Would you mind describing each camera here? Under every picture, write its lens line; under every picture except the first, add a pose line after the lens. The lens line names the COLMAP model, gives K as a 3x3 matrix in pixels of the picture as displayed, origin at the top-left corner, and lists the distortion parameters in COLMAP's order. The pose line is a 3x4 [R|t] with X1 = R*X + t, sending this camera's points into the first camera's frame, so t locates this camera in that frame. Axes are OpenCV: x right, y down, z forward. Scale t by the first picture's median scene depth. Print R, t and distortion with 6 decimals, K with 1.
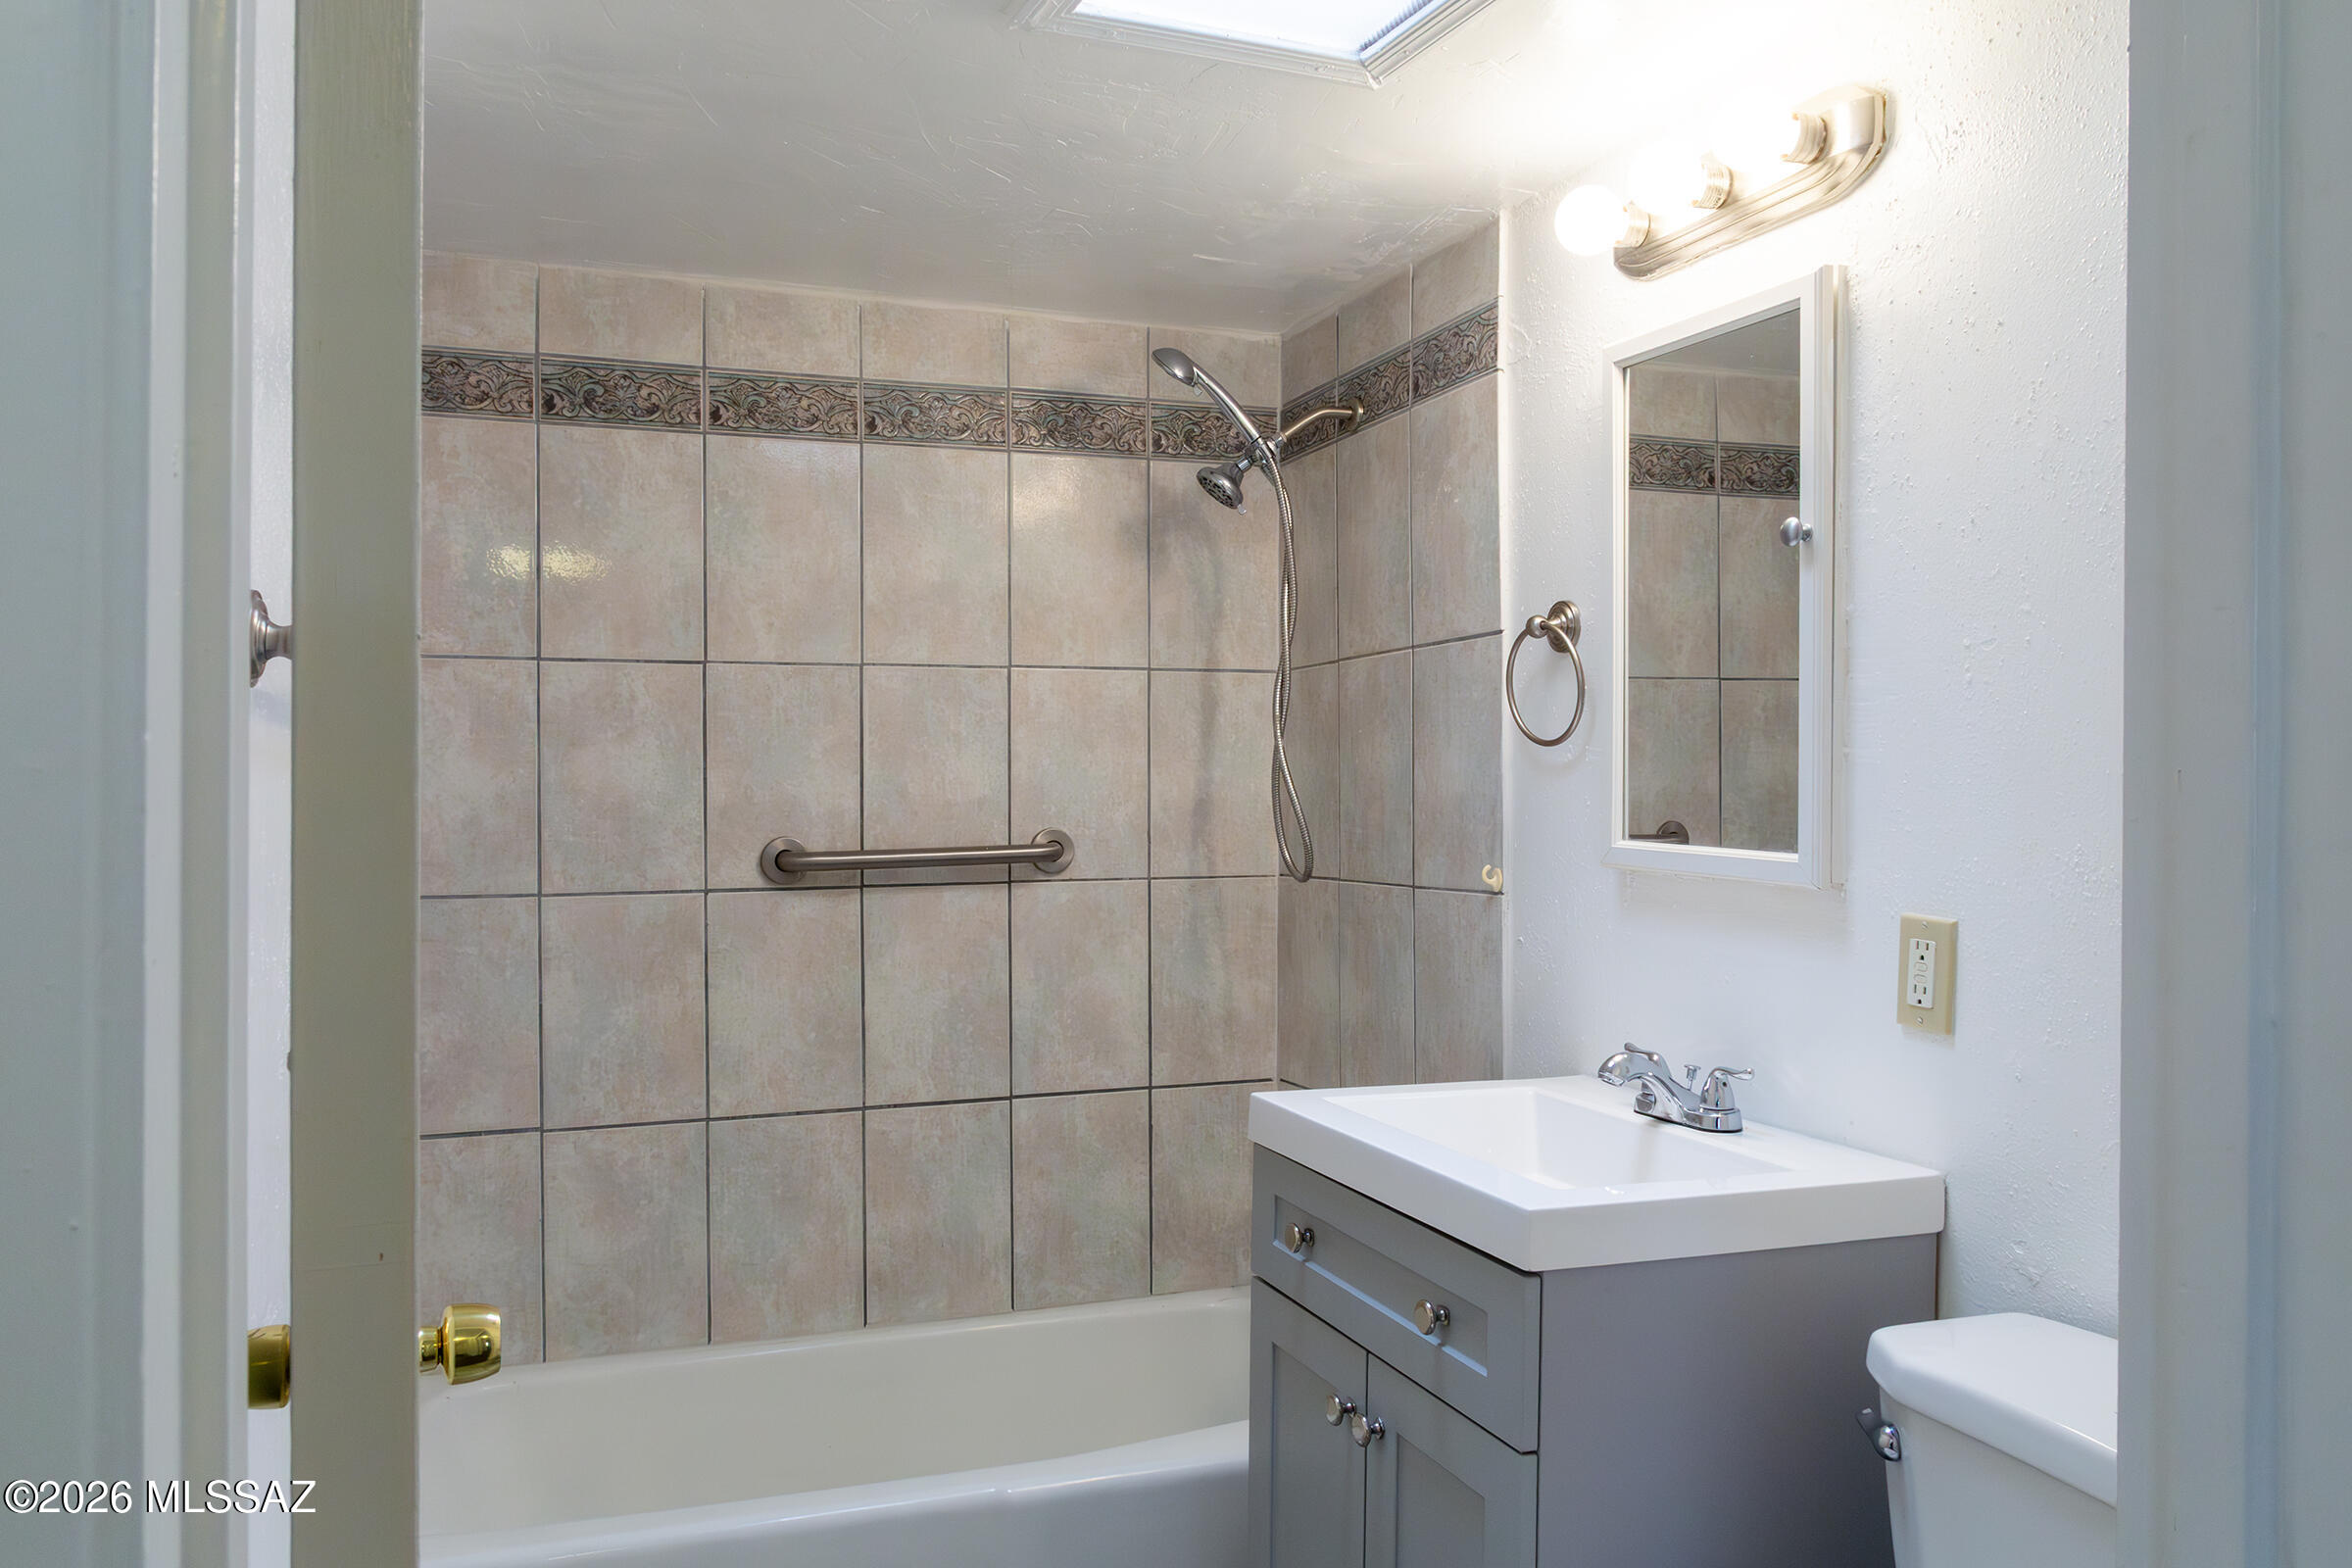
lens RADIAL K [[1831.1, 0, 1194.1], [0, 1831.1, 795.3], [0, 0, 1]] dist [-0.008008, -0.007031]
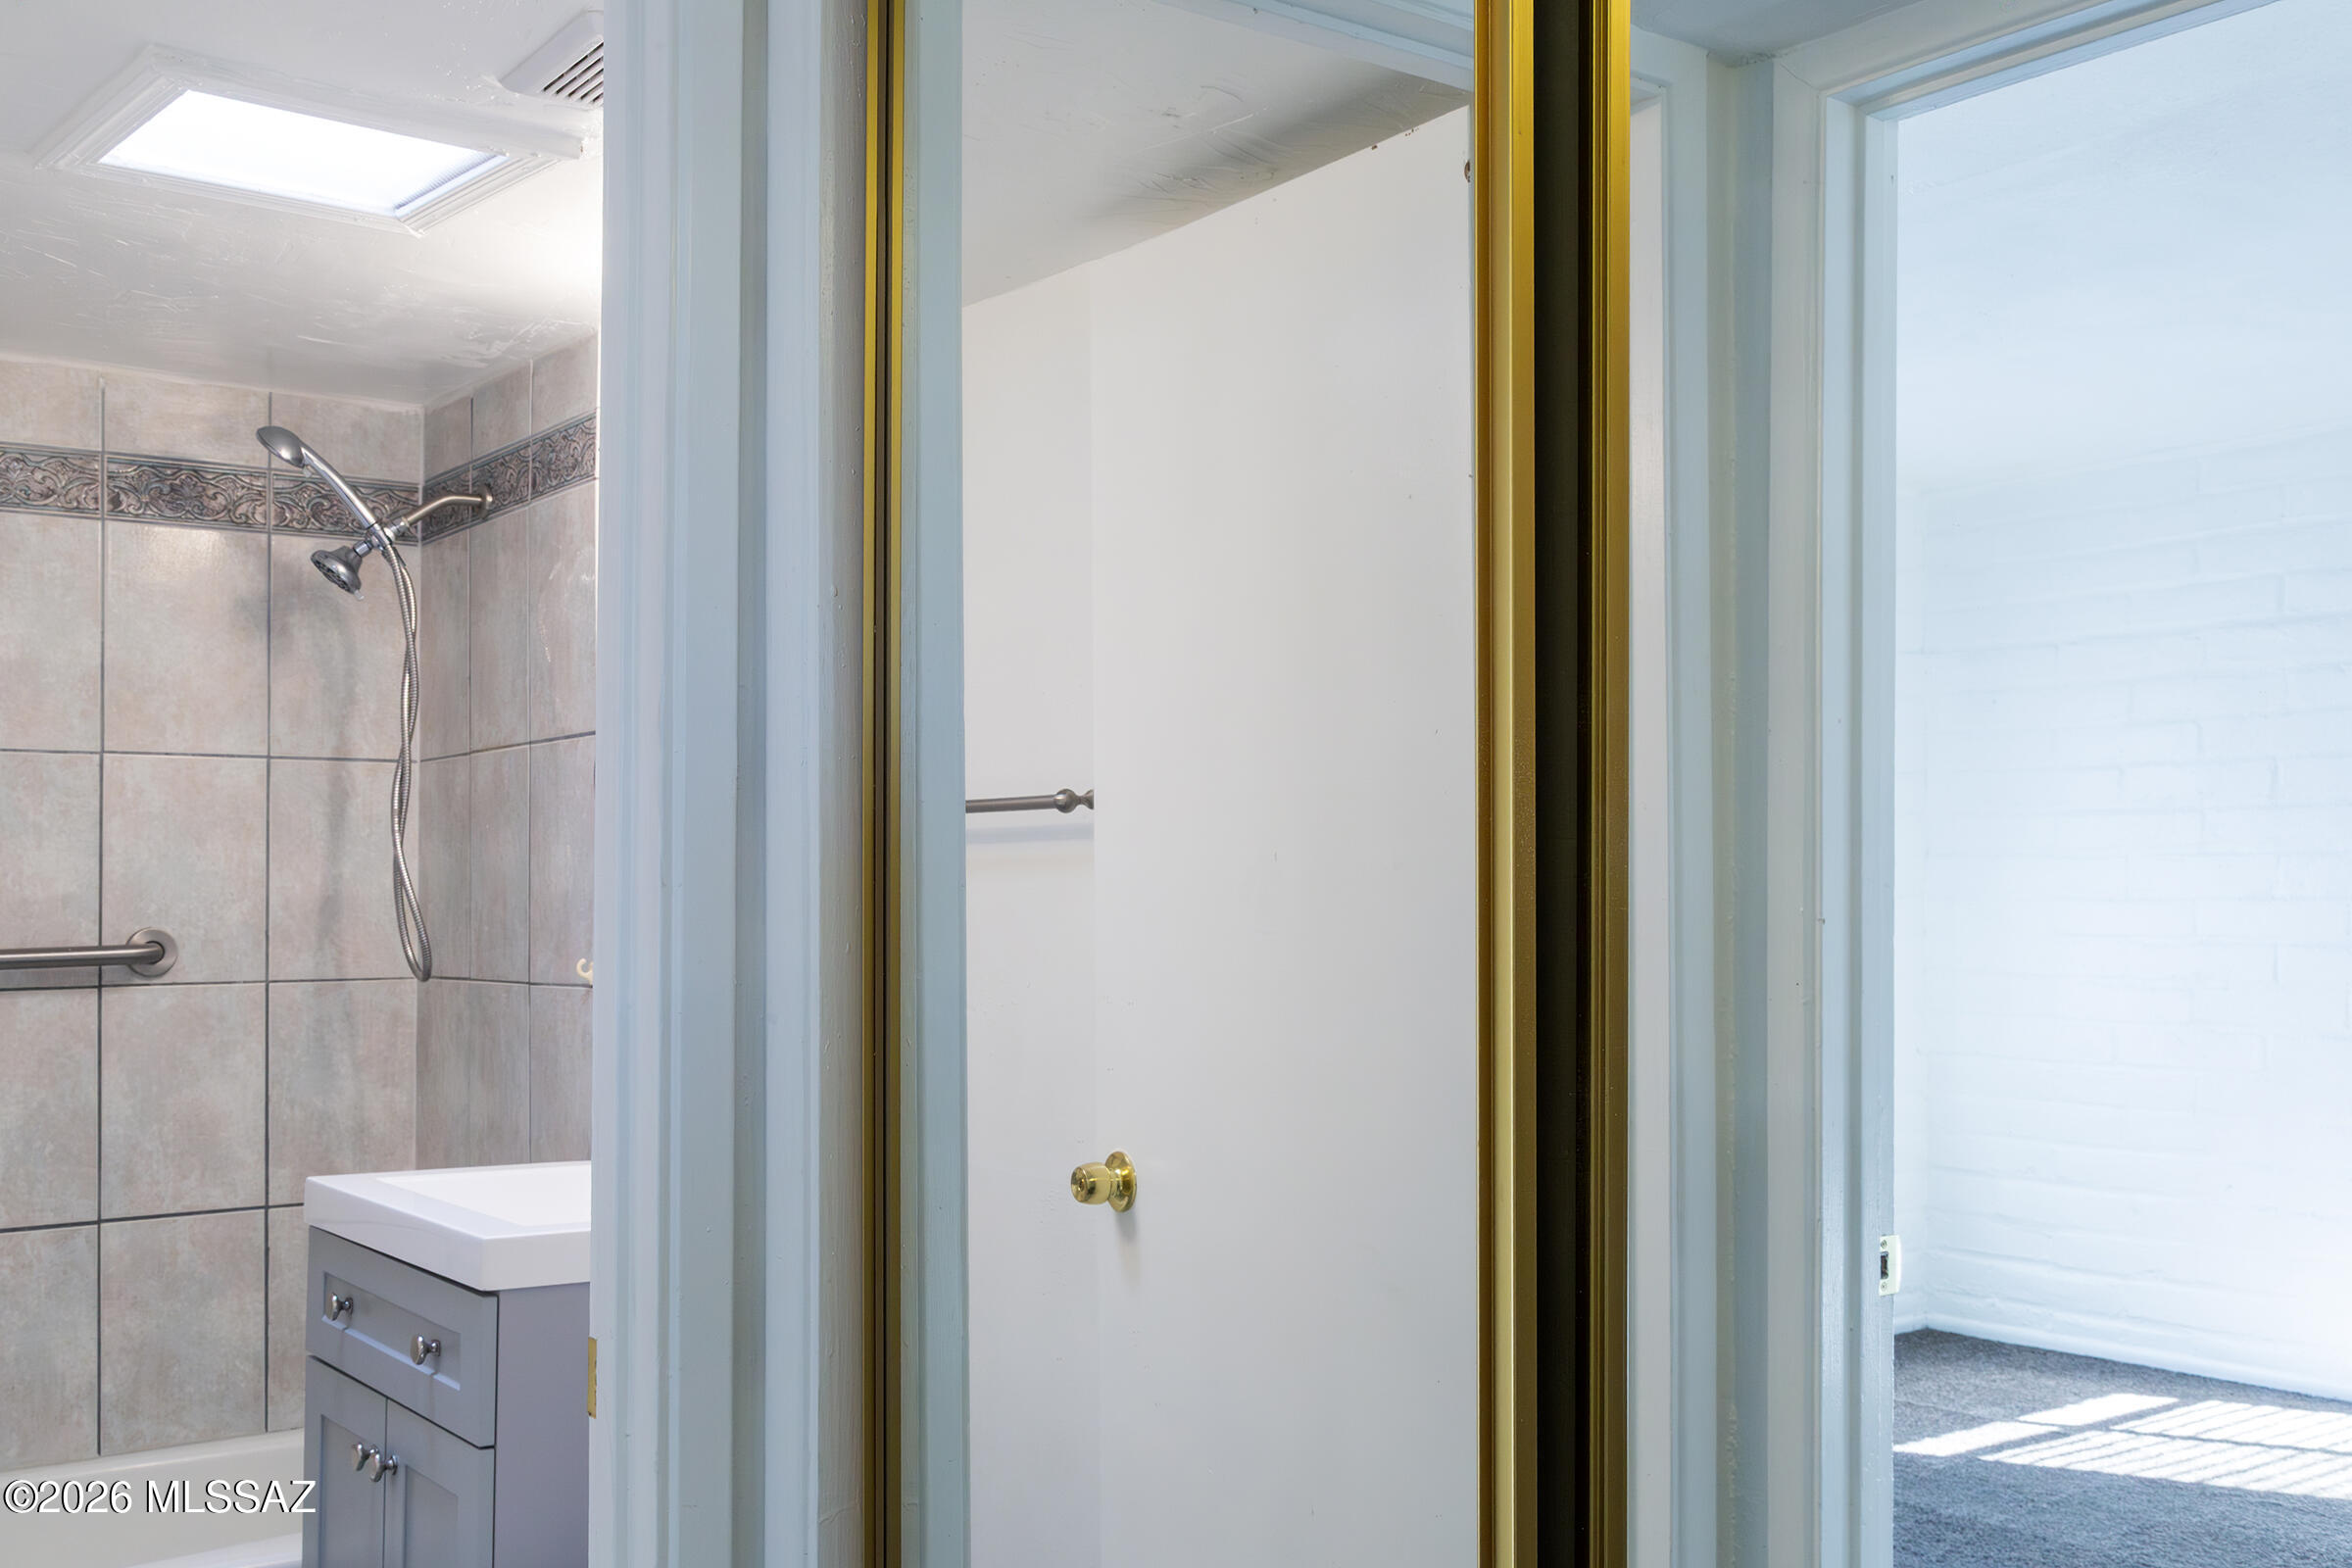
lens RADIAL K [[2358.1, 0, 1217.7], [0, 2358.1, 848.6], [0, 0, 1]] dist [0.003117, 0.000000]
pose [[0.958619, 0.005714, 0.284634, 0.100903], [0.000402, 0.999770, -0.021423, 0.003816], [-0.284691, 0.020650, 0.958397, -0.300512]]
